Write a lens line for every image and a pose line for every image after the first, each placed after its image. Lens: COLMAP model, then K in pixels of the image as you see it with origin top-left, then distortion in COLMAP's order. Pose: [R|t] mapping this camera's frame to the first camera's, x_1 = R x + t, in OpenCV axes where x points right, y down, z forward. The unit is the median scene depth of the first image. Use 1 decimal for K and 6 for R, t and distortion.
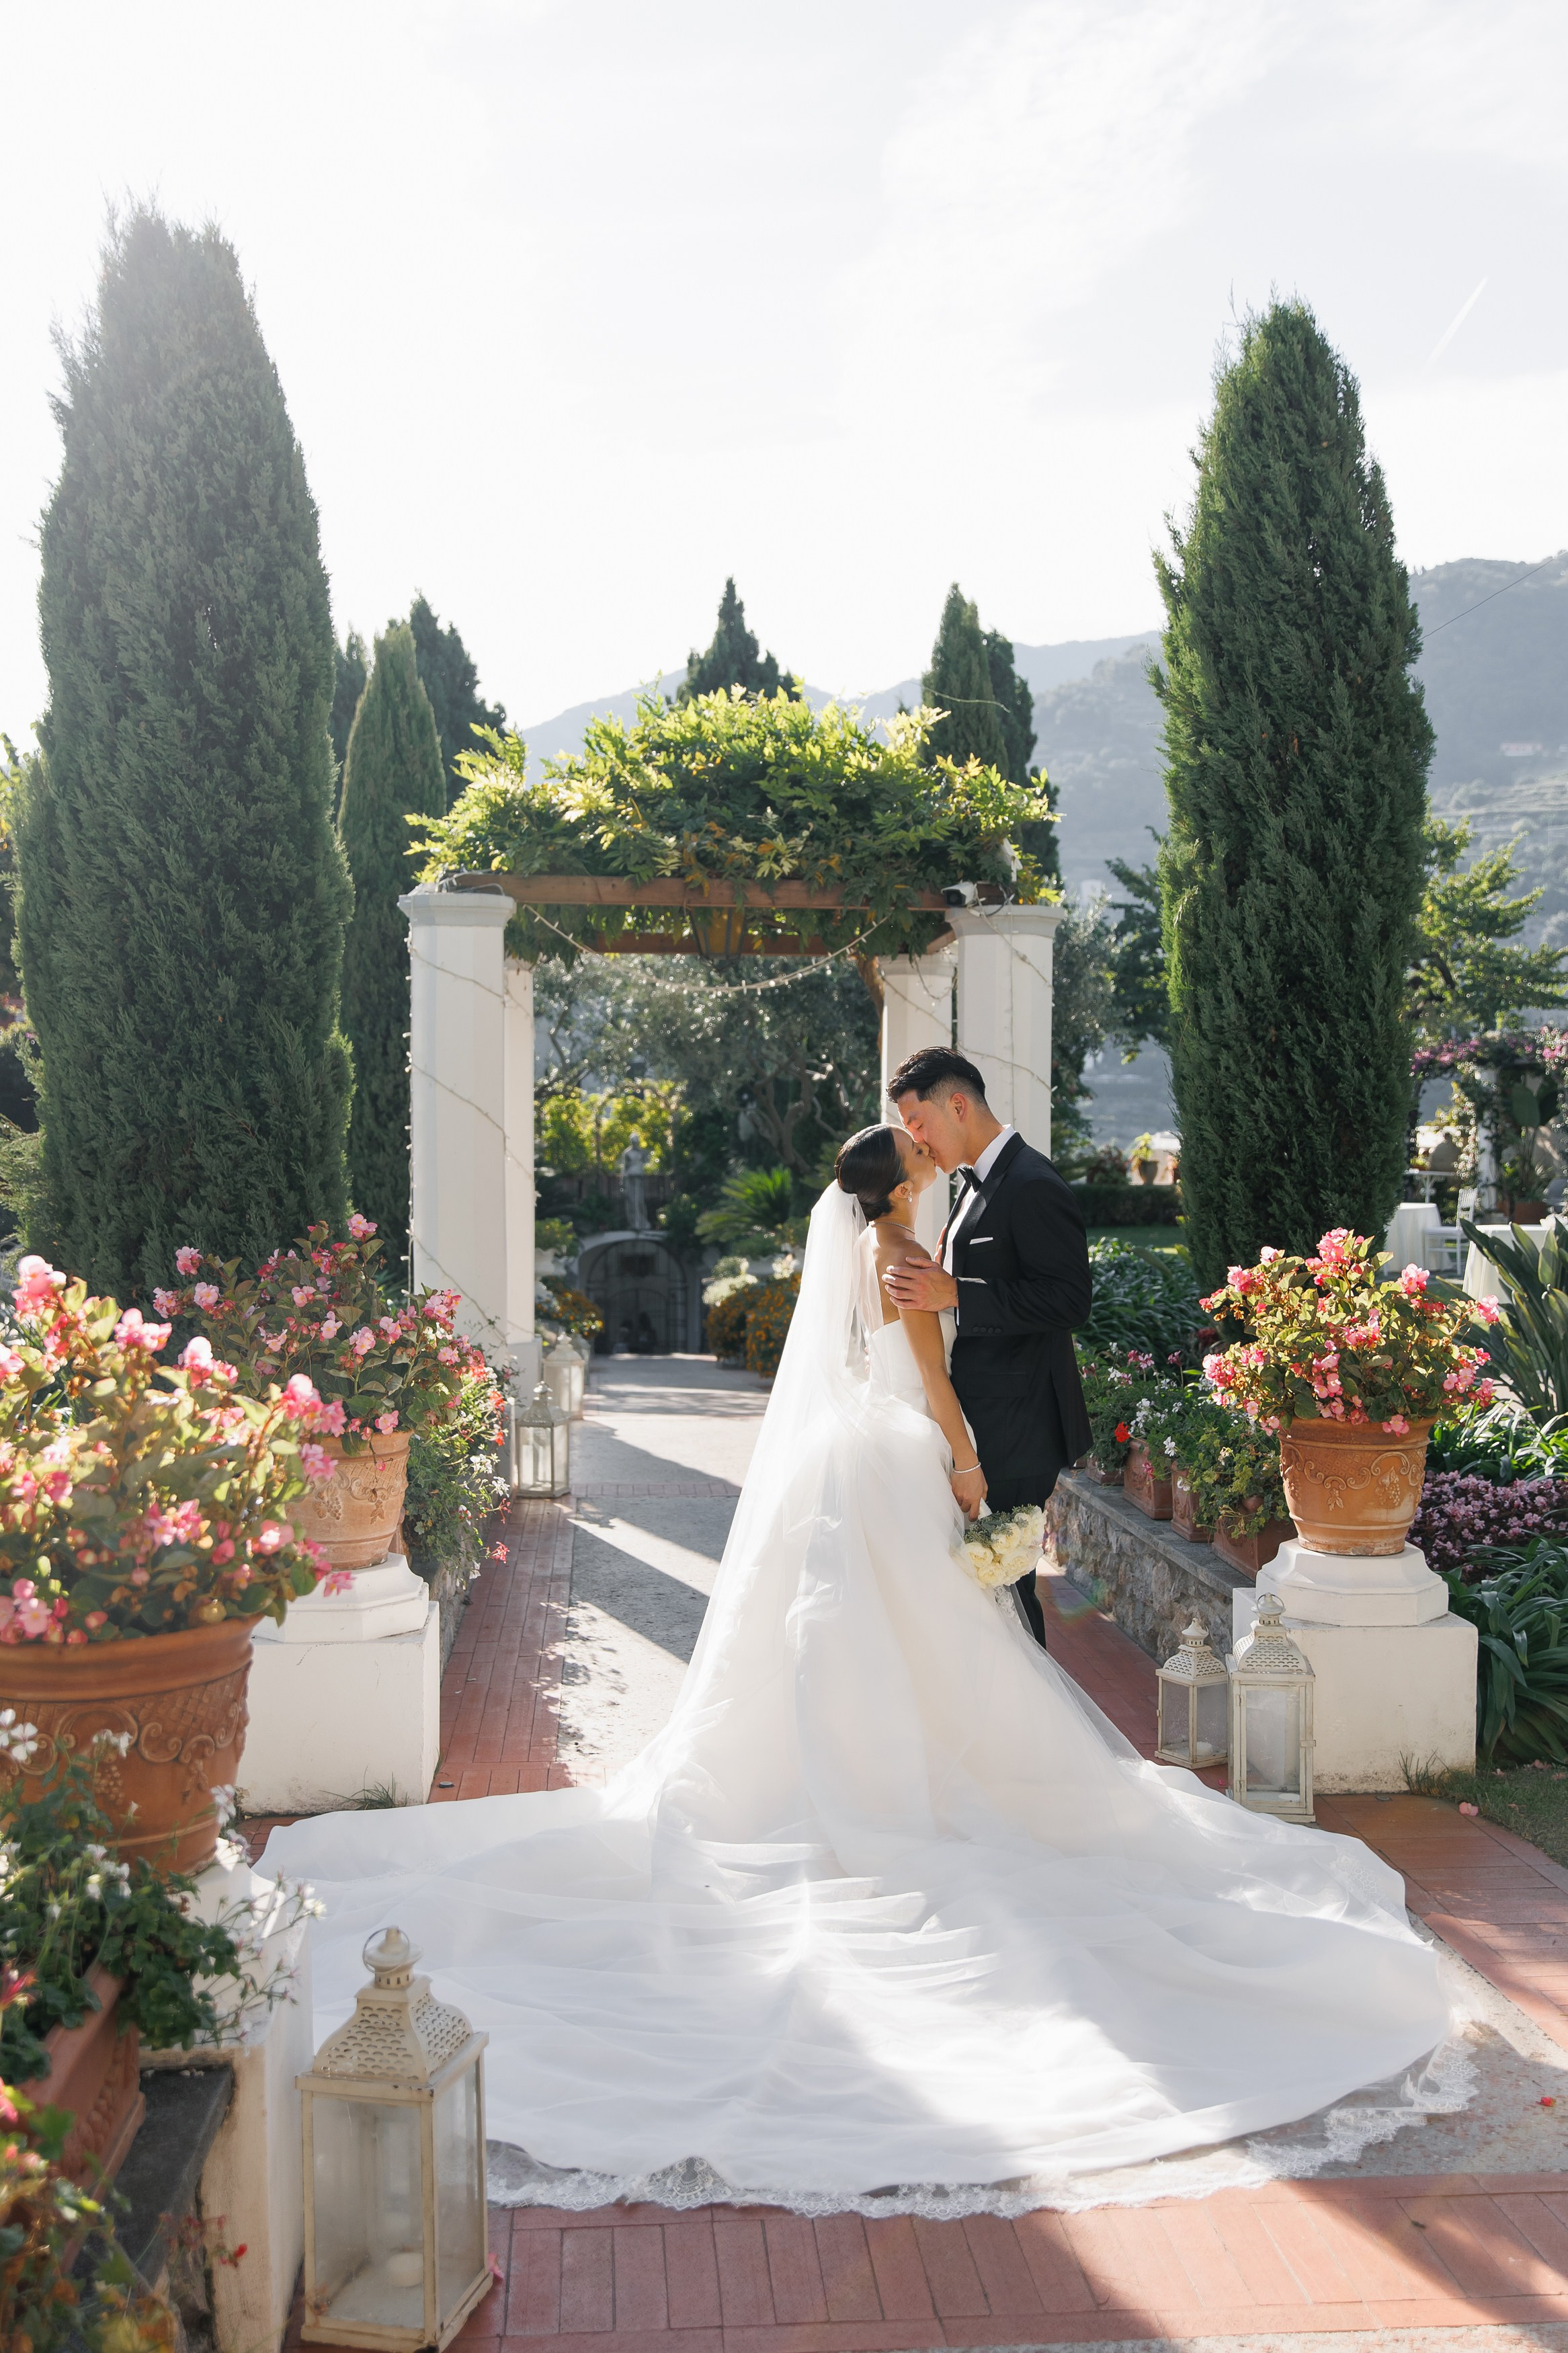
lens RADIAL K [[2205.5, 0, 801.6], [0, 2205.5, 1181.3], [0, 0, 1]] dist [-0.022092, 0.000000]
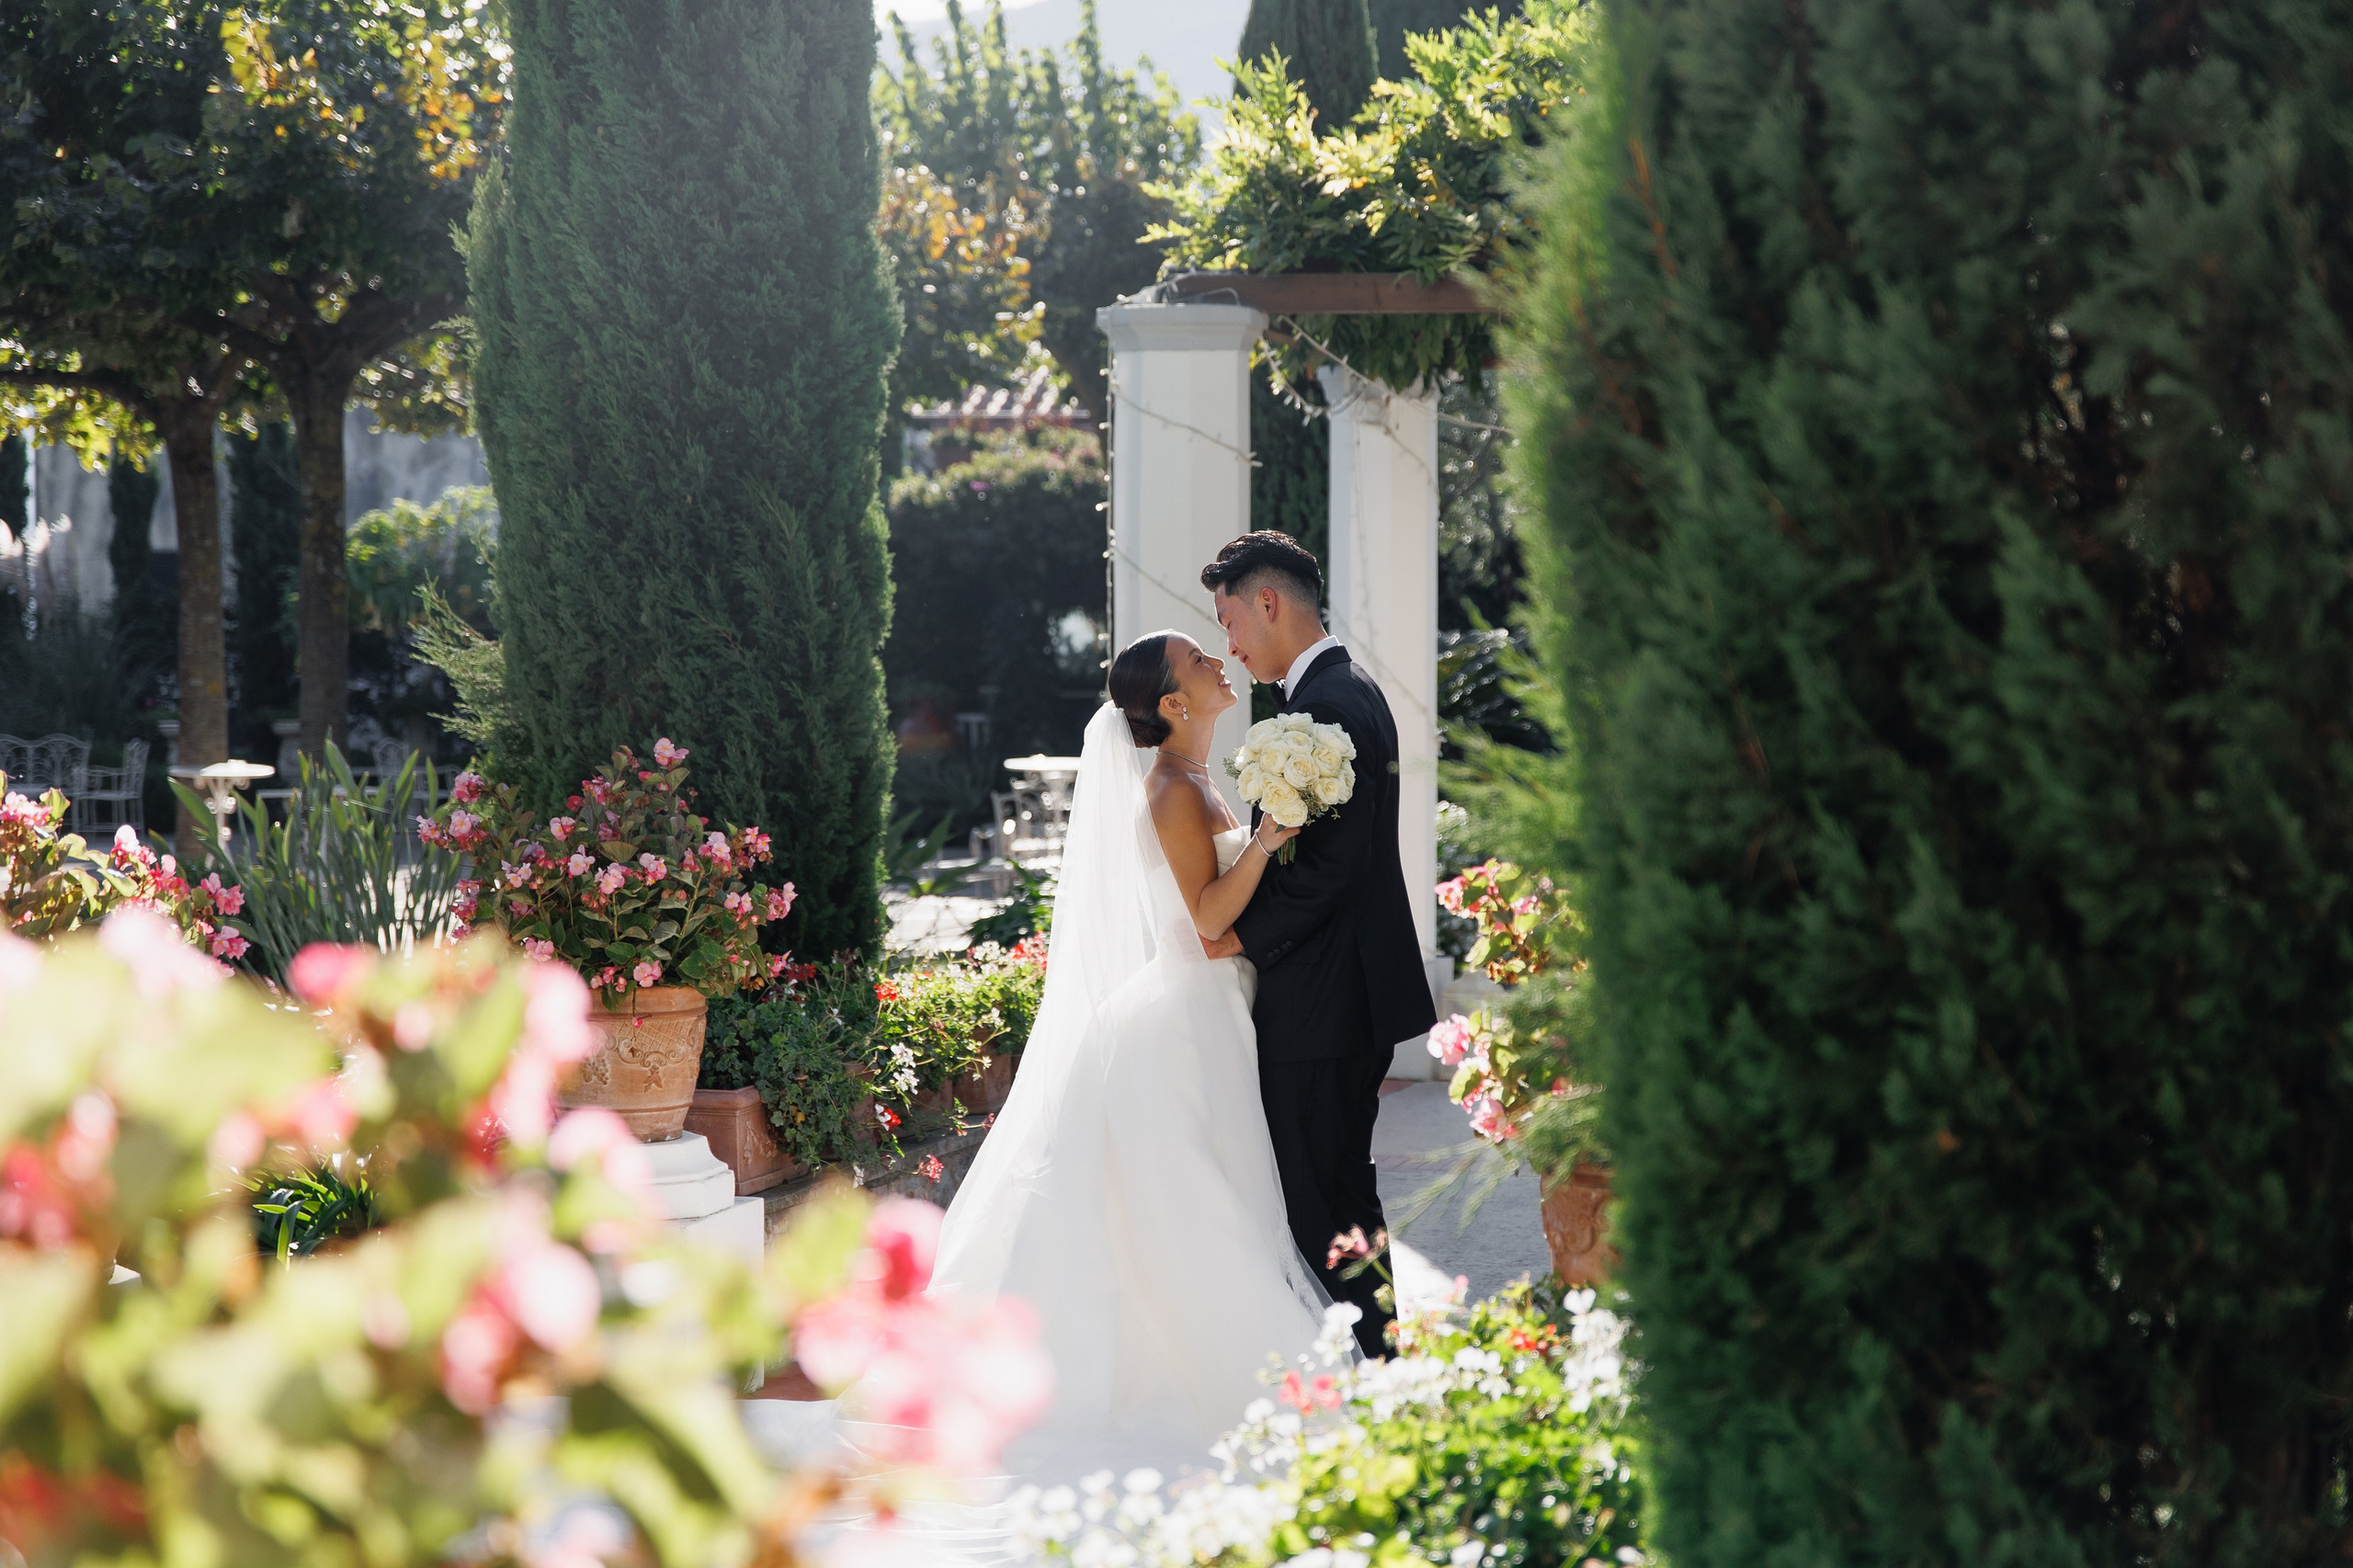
lens RADIAL K [[4166.4, 0, 1183.1], [0, 4166.4, 782.4], [0, 0, 1]] dist [-0.011866, 0.000000]
pose [[0.945285, 0.014666, -0.325916, 0.381992], [-0.011036, 0.999855, 0.012986, 0.006305], [0.326059, -0.008679, 0.945310, -0.346160]]
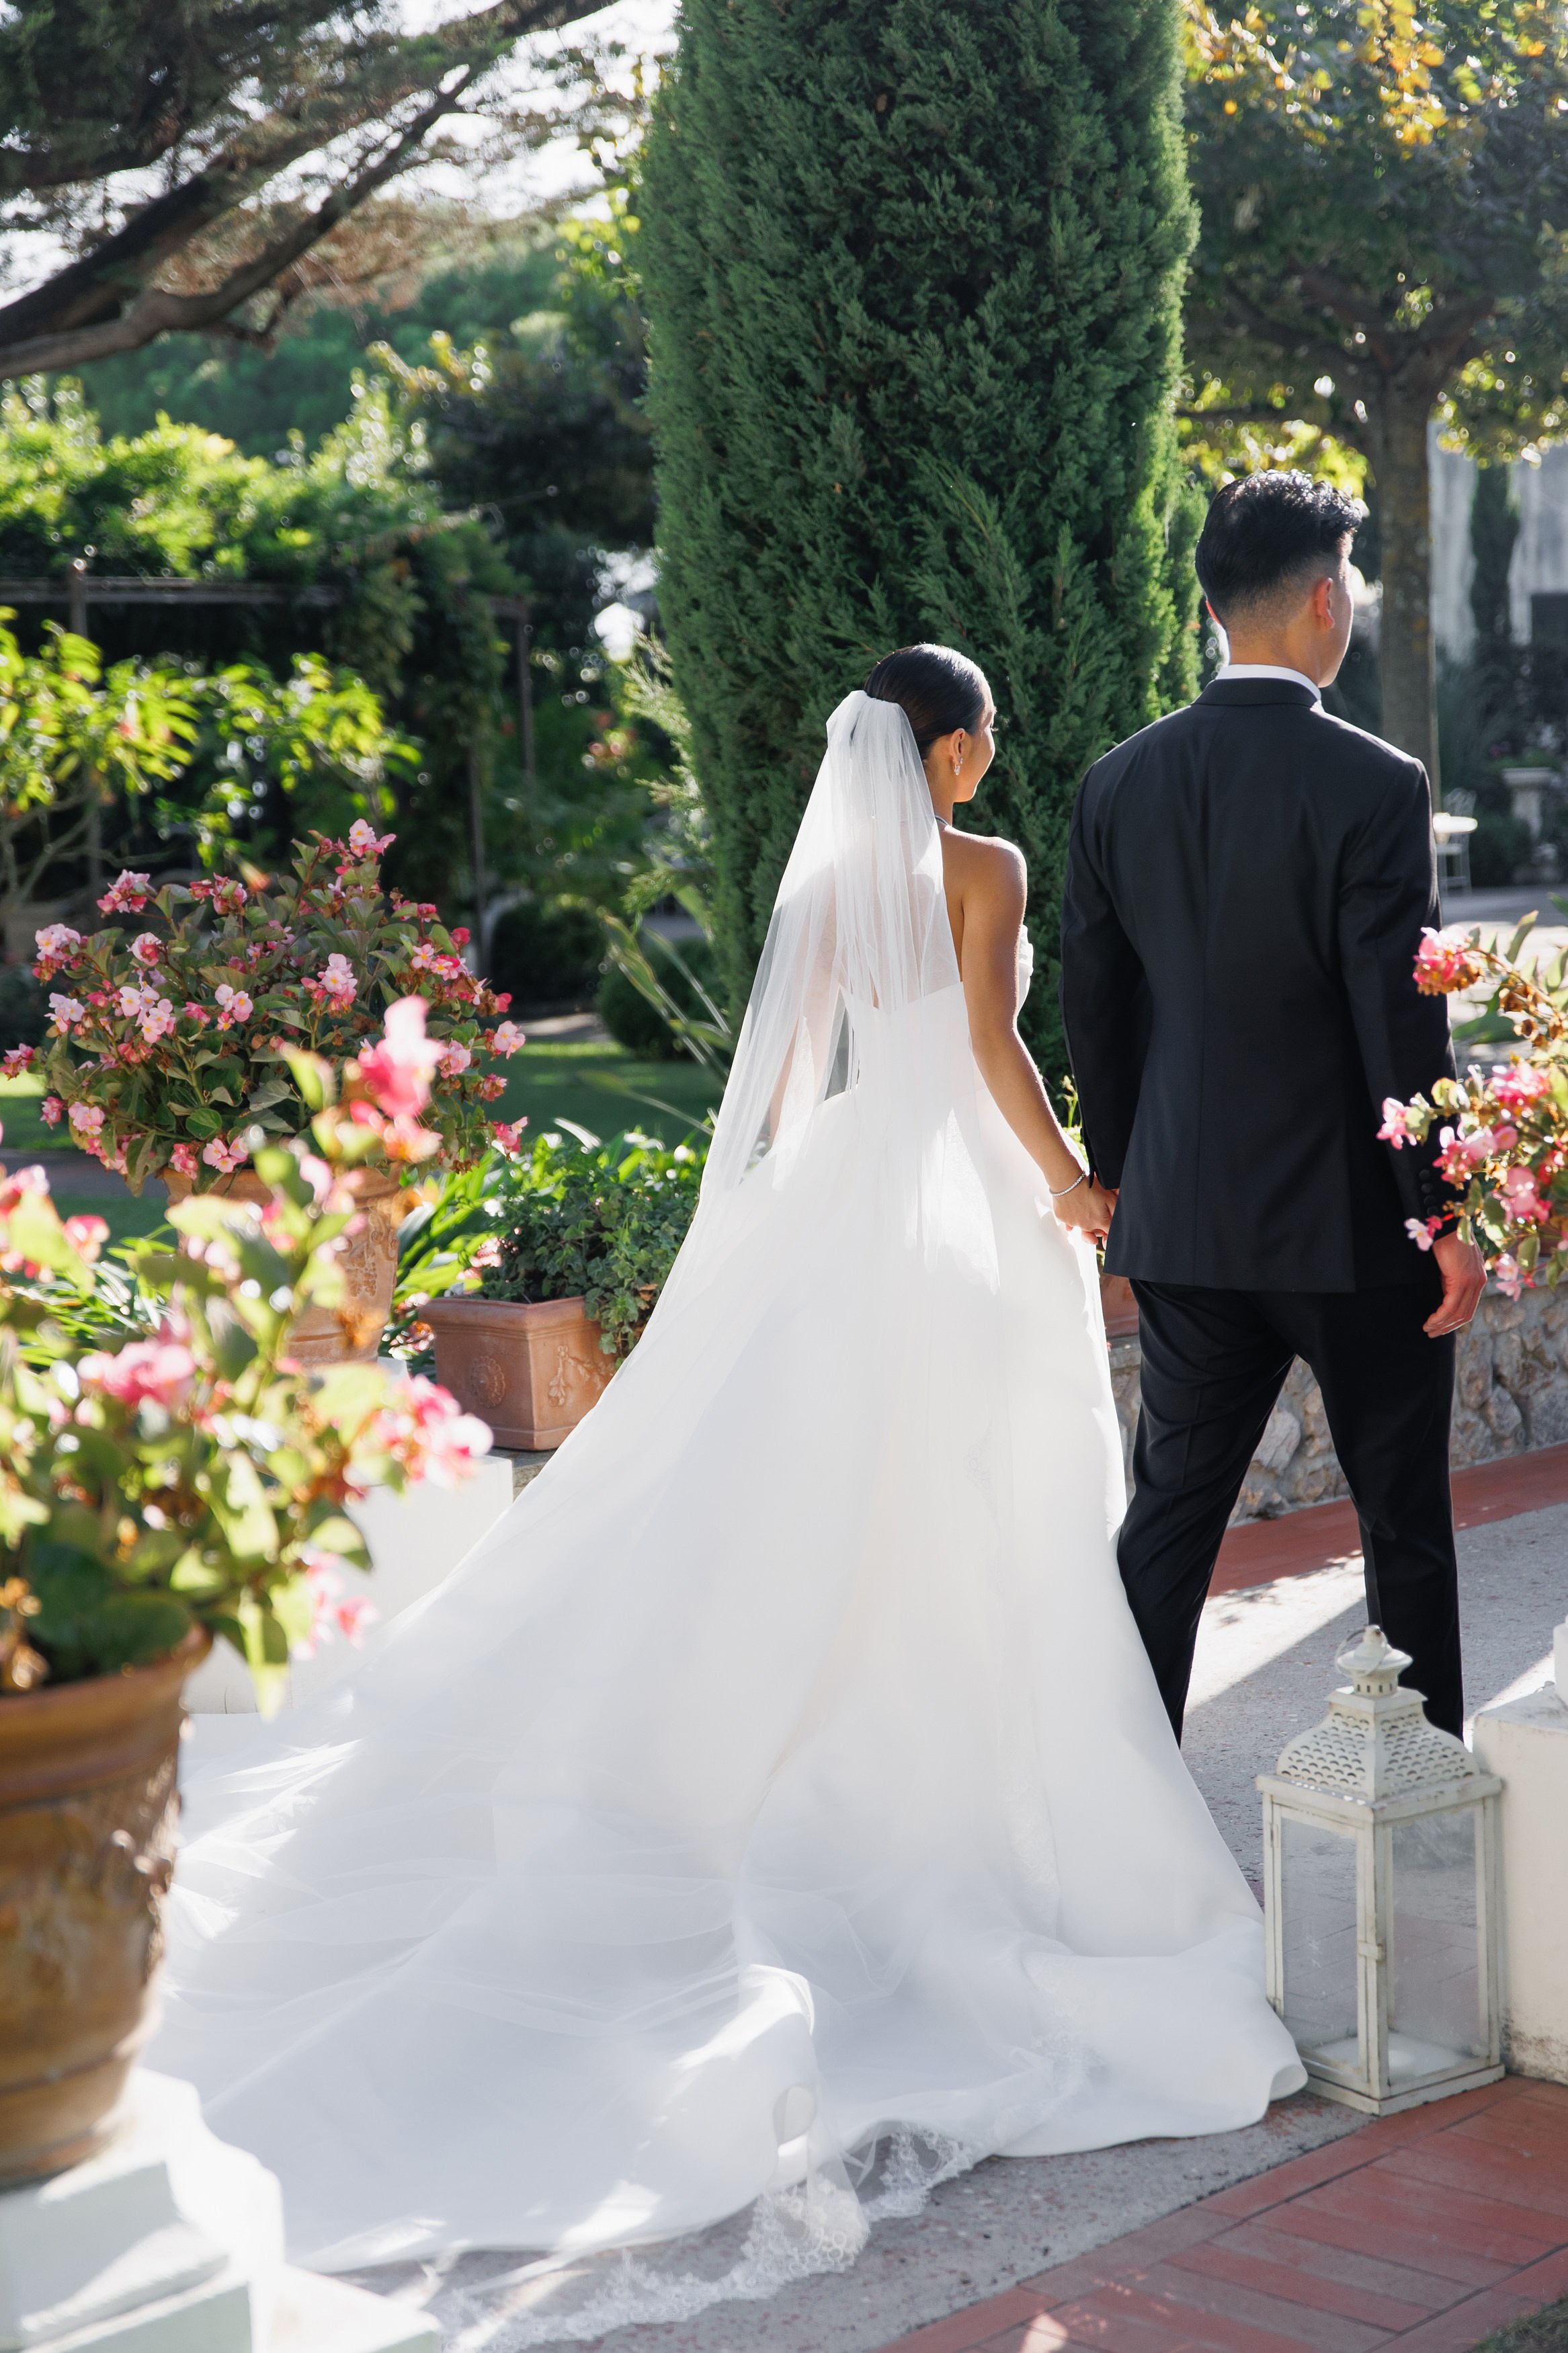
lens RADIAL K [[4110.1, 0, 766.0], [0, 4110.1, 1172.5], [0, 0, 1]] dist [-0.006571, 0.000000]
pose [[0.676983, 0.060922, -0.733473, 0.533712], [0.014339, 0.995287, 0.095903, 0.003262], [0.735859, -0.075442, 0.672919, 0.220825]]
